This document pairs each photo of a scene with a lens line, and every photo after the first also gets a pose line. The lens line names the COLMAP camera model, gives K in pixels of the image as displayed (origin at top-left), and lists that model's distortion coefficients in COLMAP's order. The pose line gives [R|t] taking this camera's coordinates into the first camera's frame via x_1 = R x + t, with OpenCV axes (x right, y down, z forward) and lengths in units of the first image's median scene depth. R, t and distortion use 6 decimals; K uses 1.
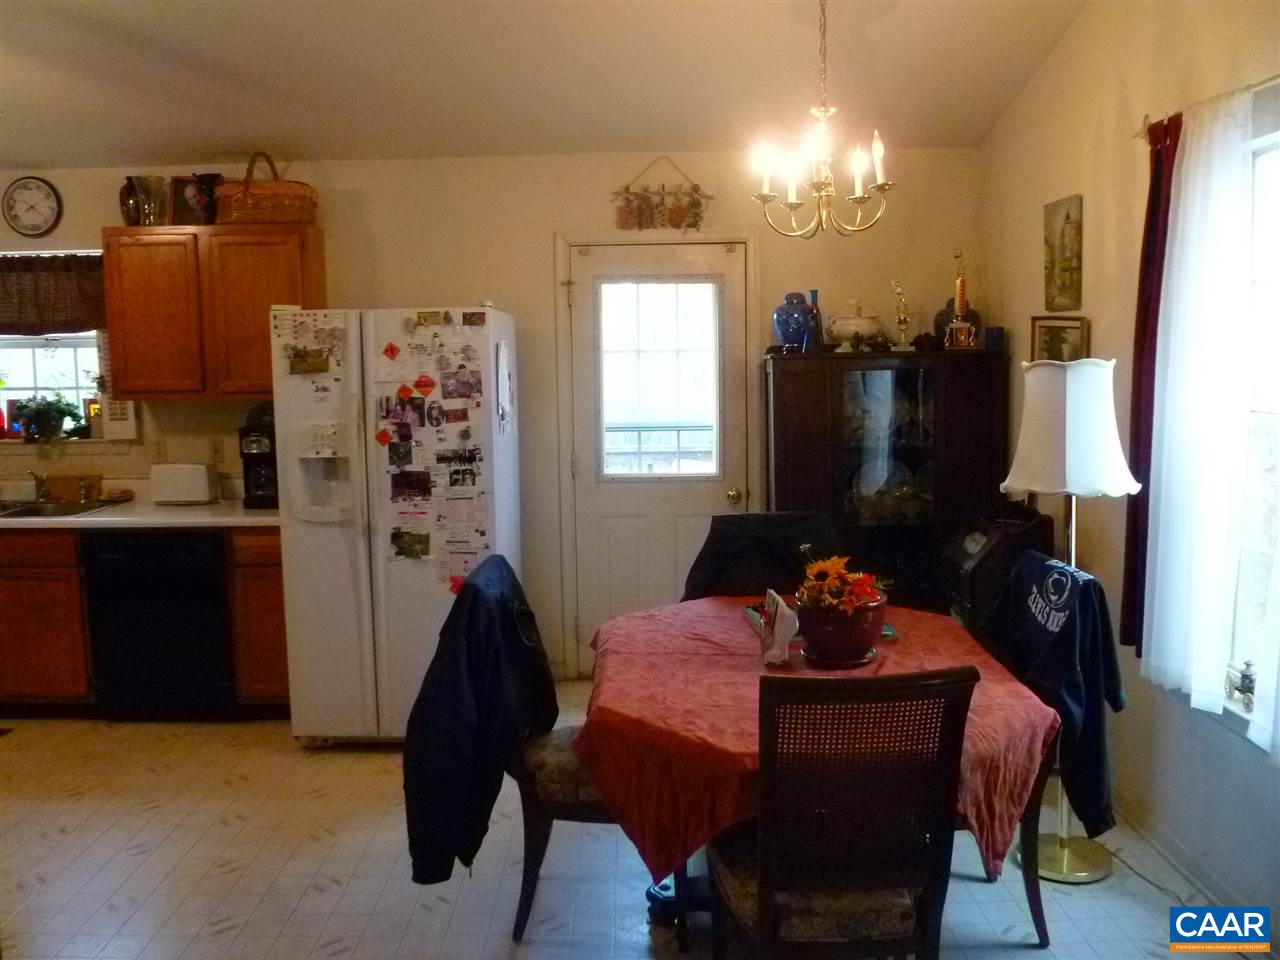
lens RADIAL K [[1087.2, 0, 651.0], [0, 1087.2, 476.7], [0, 0, 1]] dist [-0.085022, 0.033369]
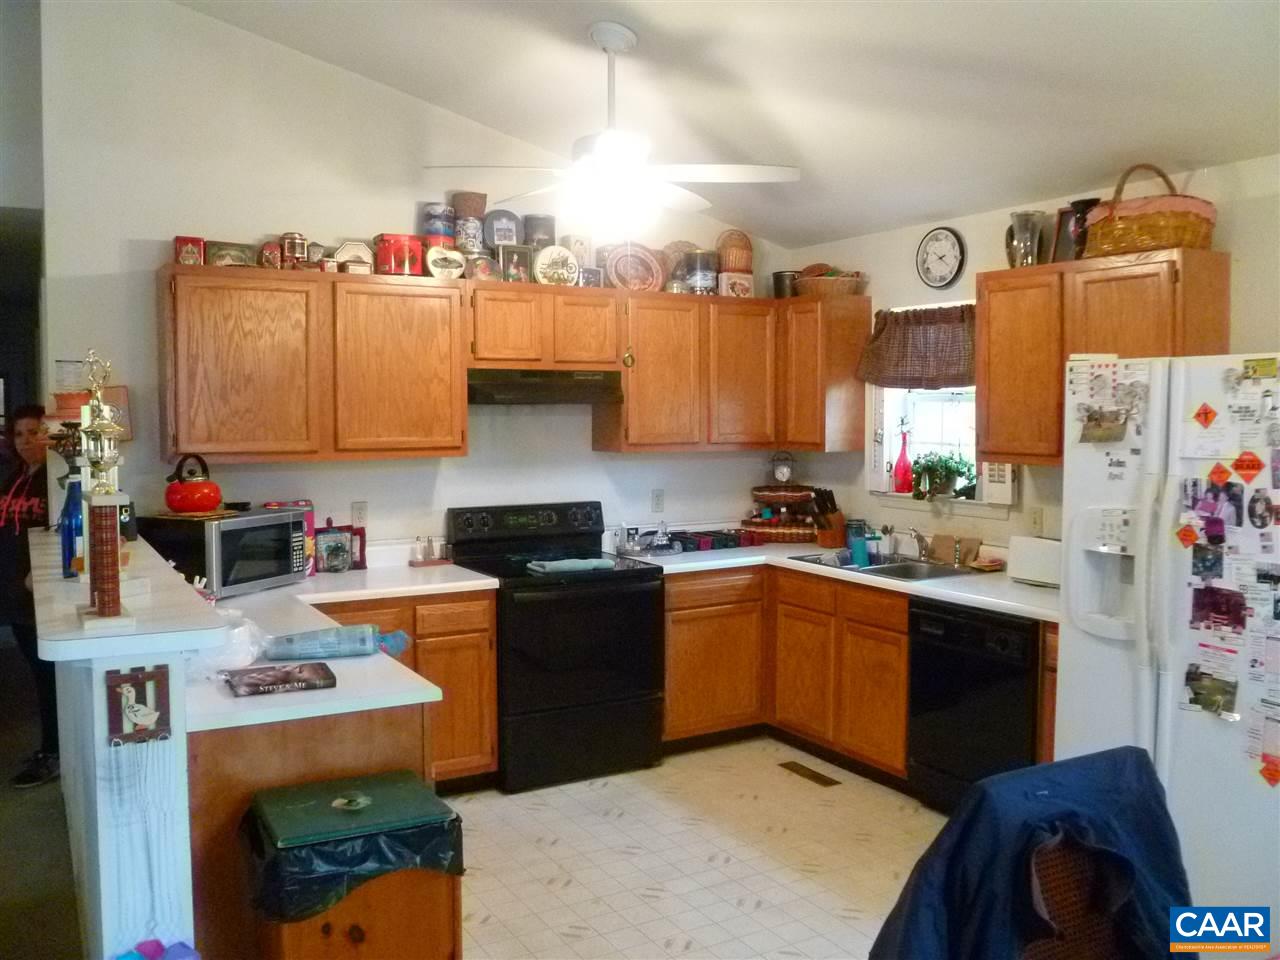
lens RADIAL K [[1087.2, 0, 635.0], [0, 1087.2, 482.4], [0, 0, 1]] dist [-0.085022, 0.033369]
pose [[0.489022, 0.067807, -0.869632, 0.181697], [-0.104834, 0.994316, 0.018578, -0.045883], [0.865949, 0.082082, 0.493351, 0.333930]]
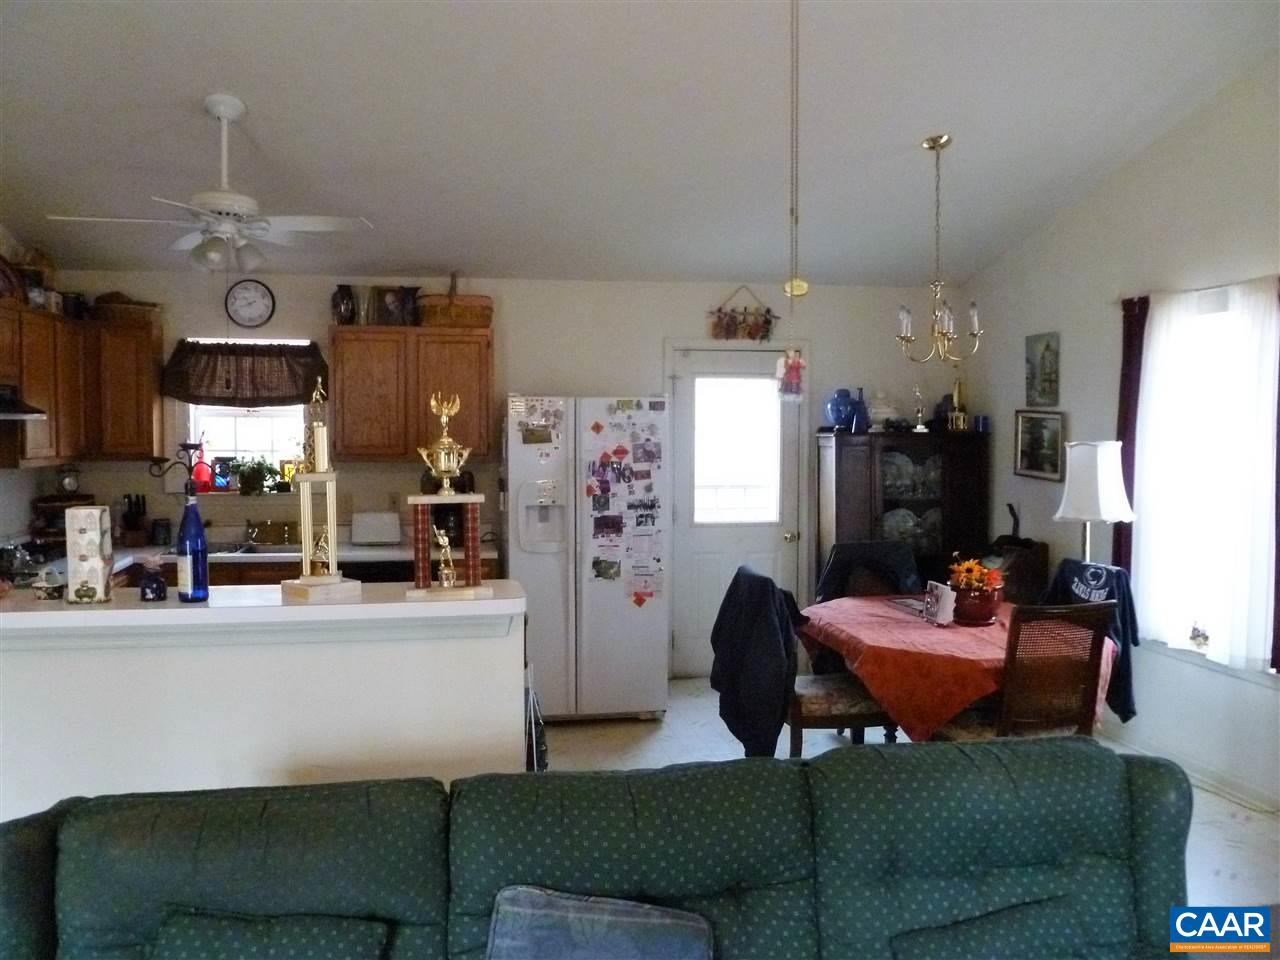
lens RADIAL K [[1087.2, 0, 652.6], [0, 1087.2, 482.5], [0, 0, 1]] dist [-0.085022, 0.033369]
pose [[0.982352, 0.003911, 0.187000, -0.423639], [0.006790, 0.998377, -0.056552, 0.031590], [-0.186917, 0.056824, 0.980731, -0.361692]]
